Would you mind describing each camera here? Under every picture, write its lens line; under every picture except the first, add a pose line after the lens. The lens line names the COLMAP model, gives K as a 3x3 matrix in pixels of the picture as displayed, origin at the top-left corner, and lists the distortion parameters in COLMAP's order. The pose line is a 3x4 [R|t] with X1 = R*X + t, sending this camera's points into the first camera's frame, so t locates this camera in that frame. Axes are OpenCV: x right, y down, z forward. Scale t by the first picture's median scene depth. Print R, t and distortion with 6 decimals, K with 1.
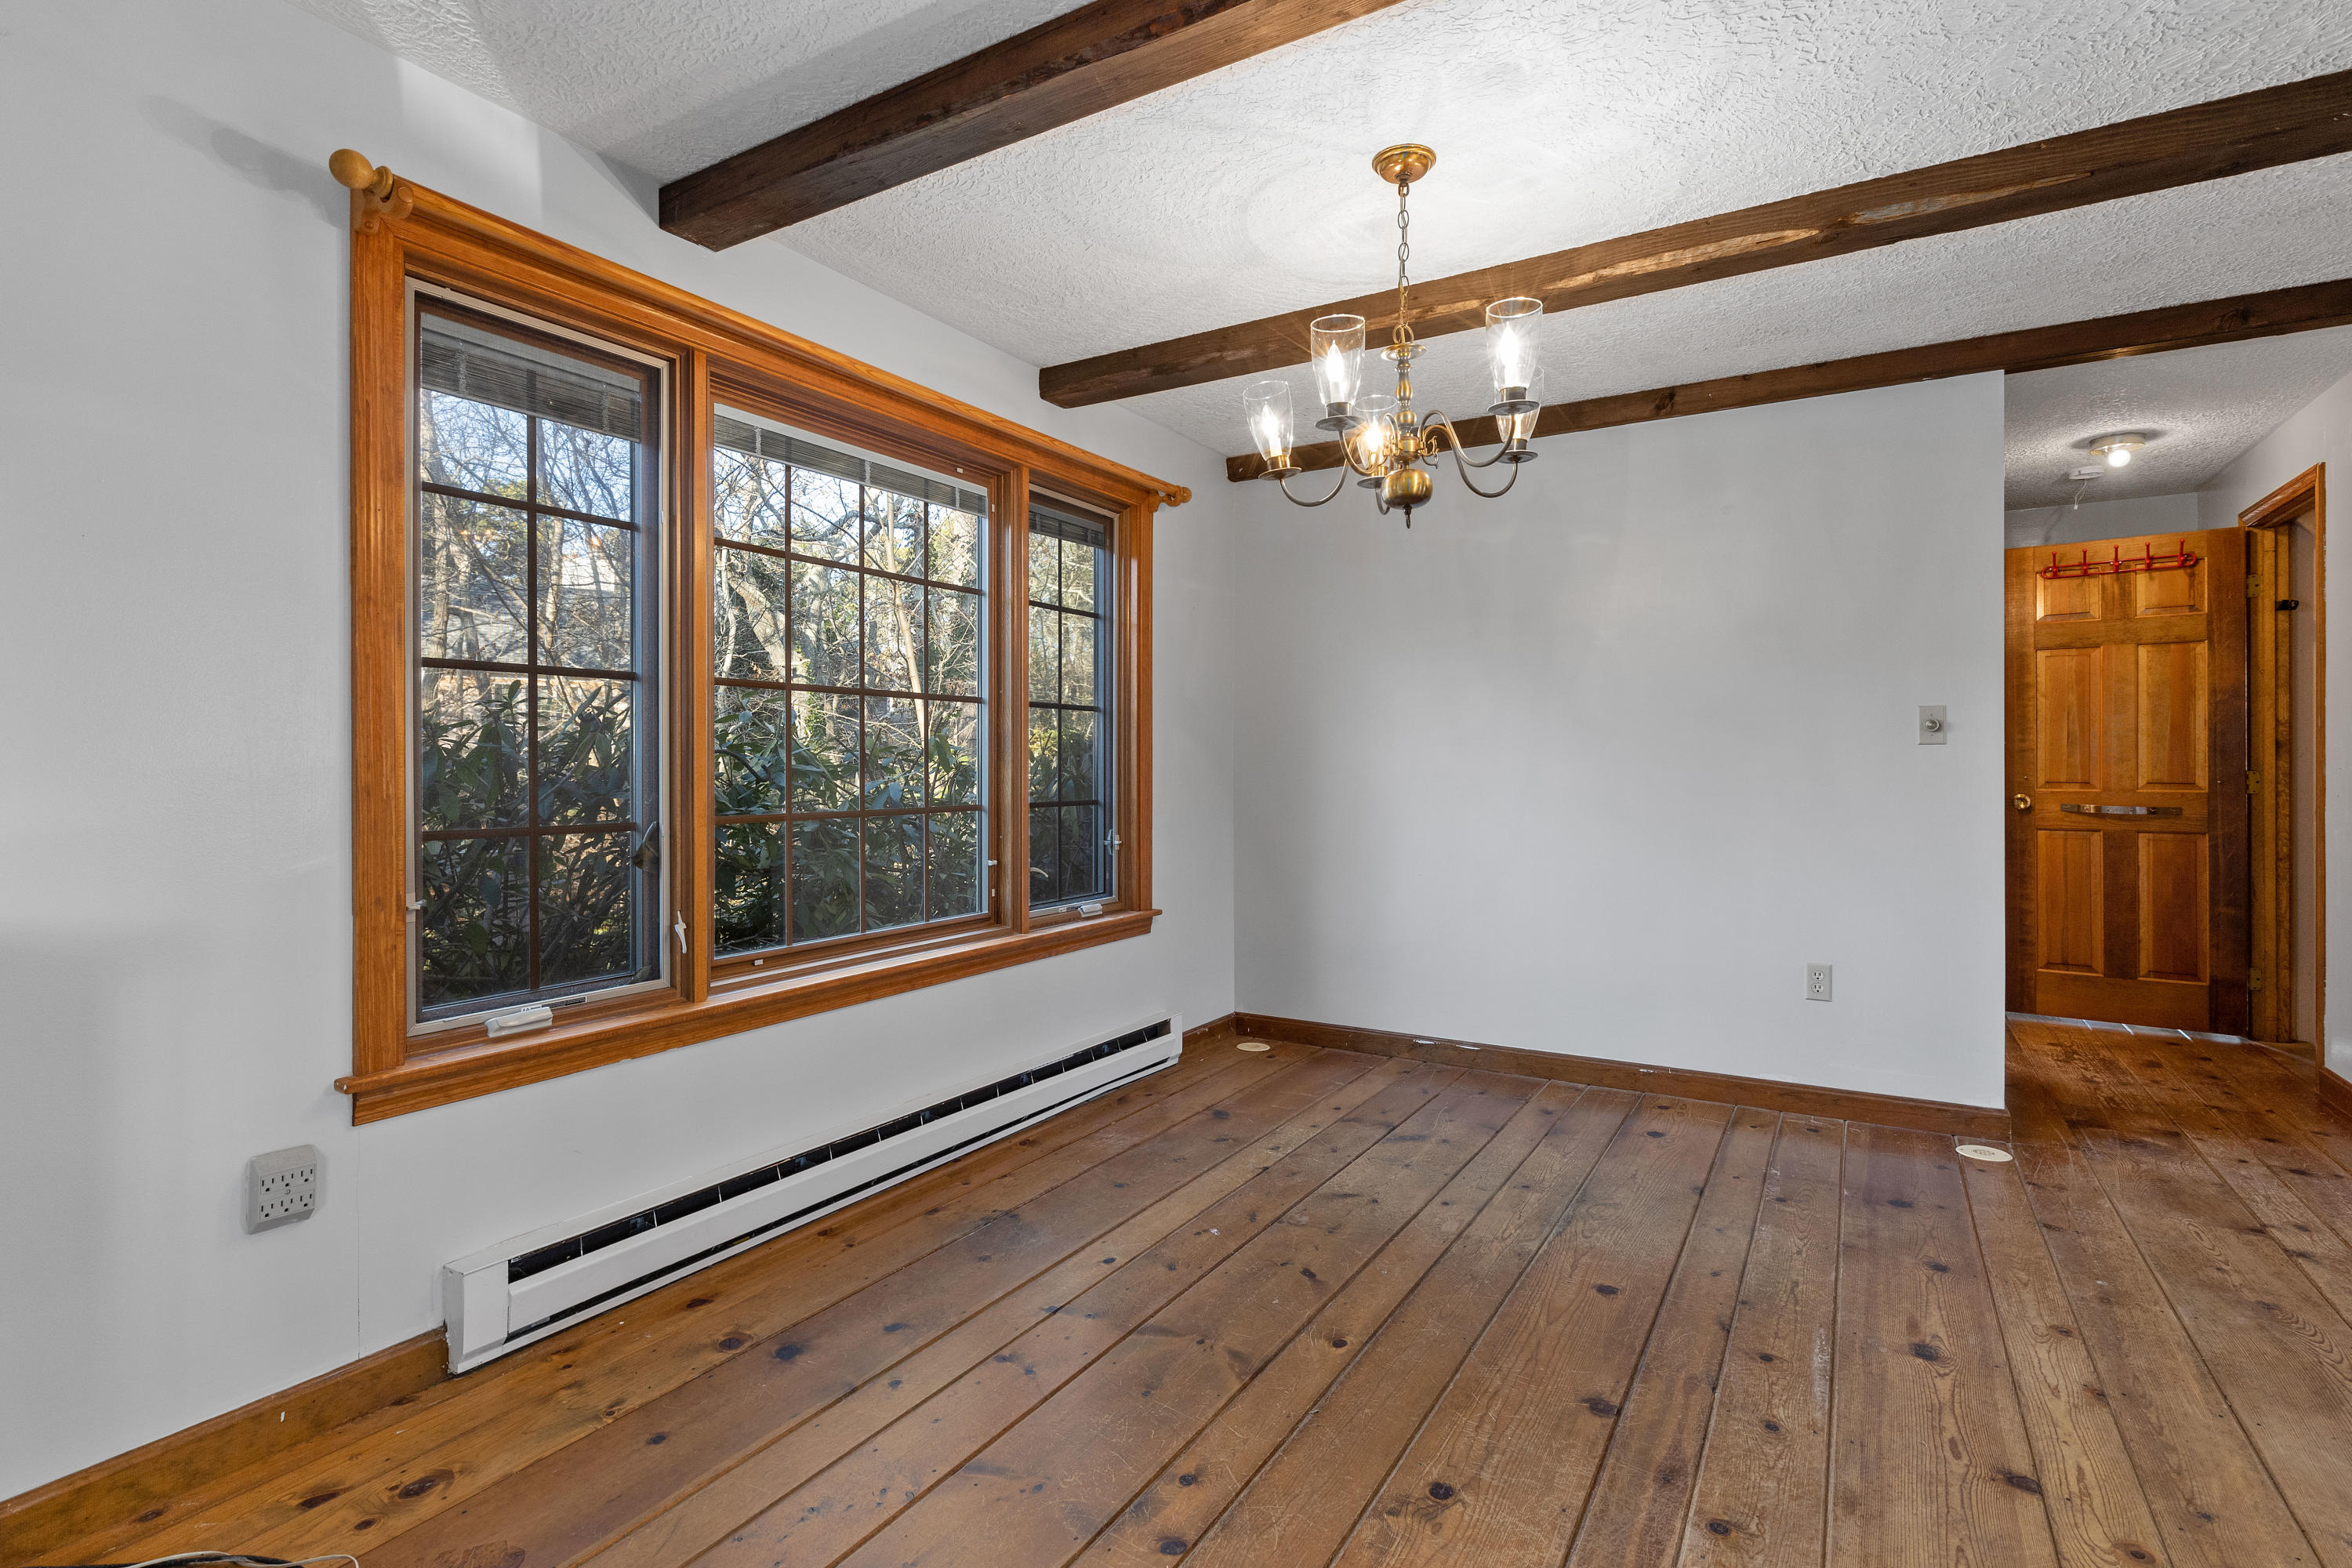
lens RADIAL K [[1133.6, 0, 1193.1], [0, 1133.6, 762.8], [0, 0, 1]] dist [0.003906, 0.000671]
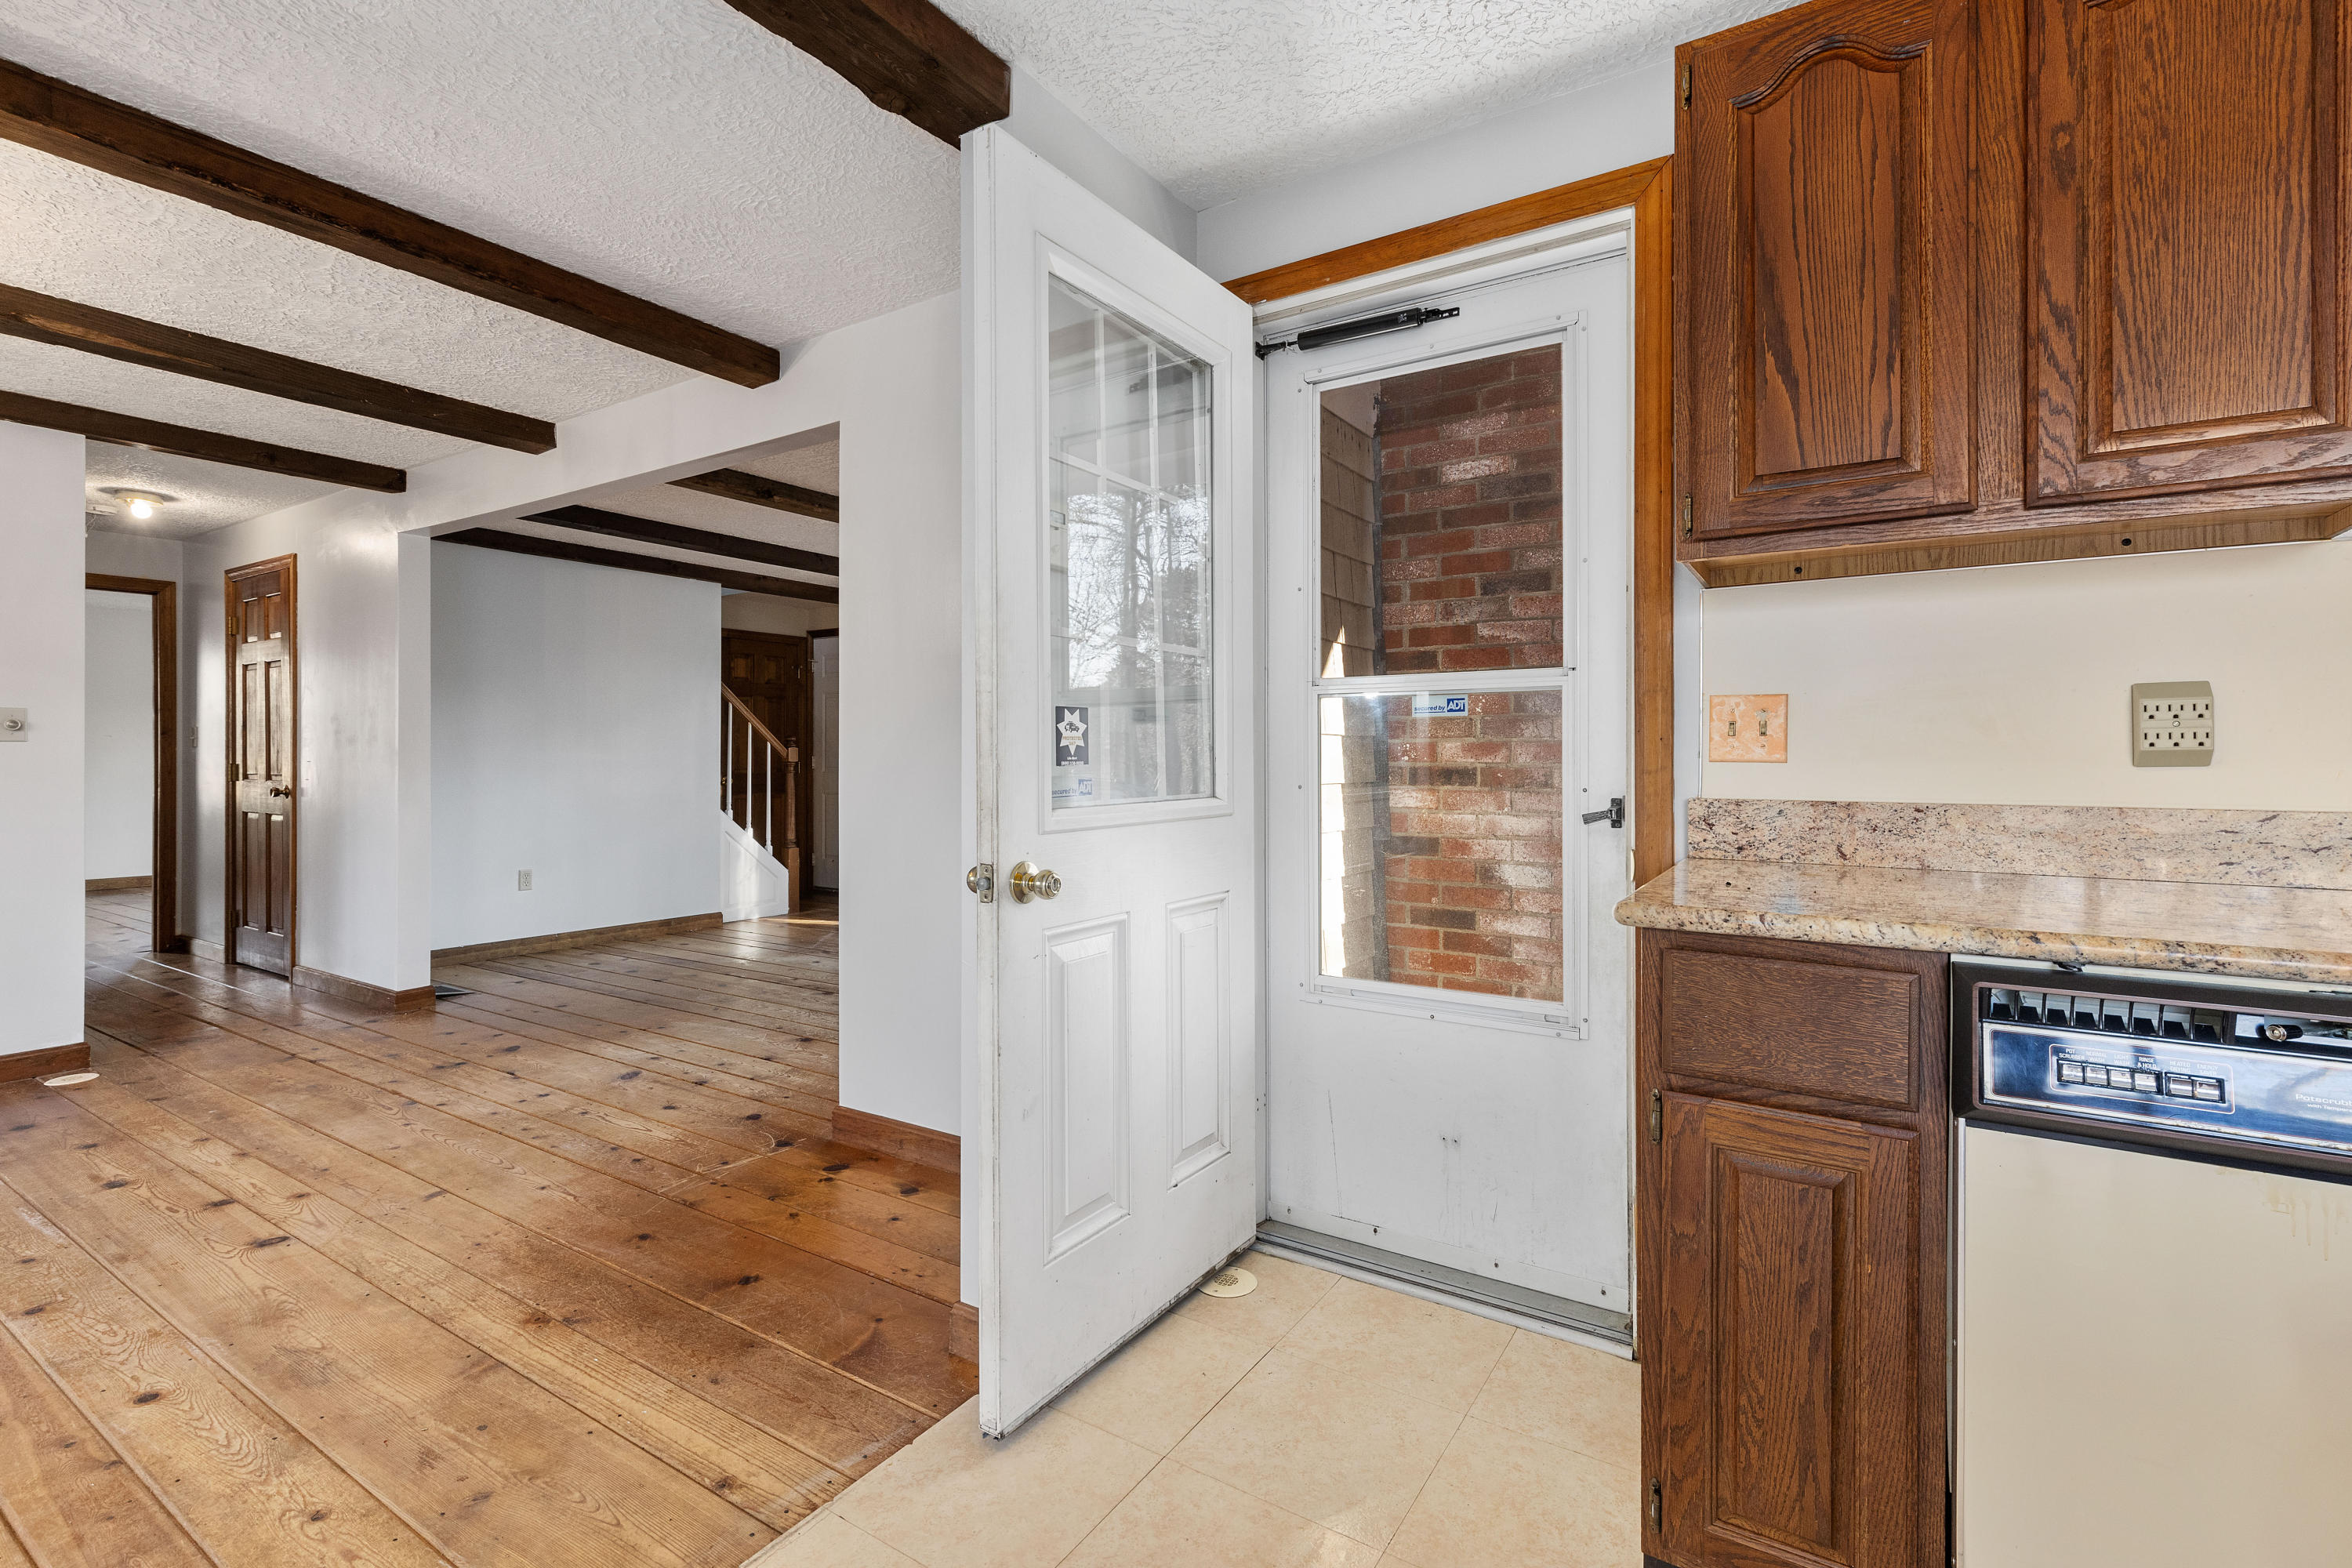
lens RADIAL K [[1064.5, 0, 1183.6], [0, 1064.5, 759.2], [0, 0, 1]] dist [-0.001693, 0.000772]
pose [[0.033595, -0.002256, 0.999433, -0.646612], [-0.000766, 0.999997, 0.002284, -0.002545], [-0.999435, -0.000843, 0.033594, -0.364645]]
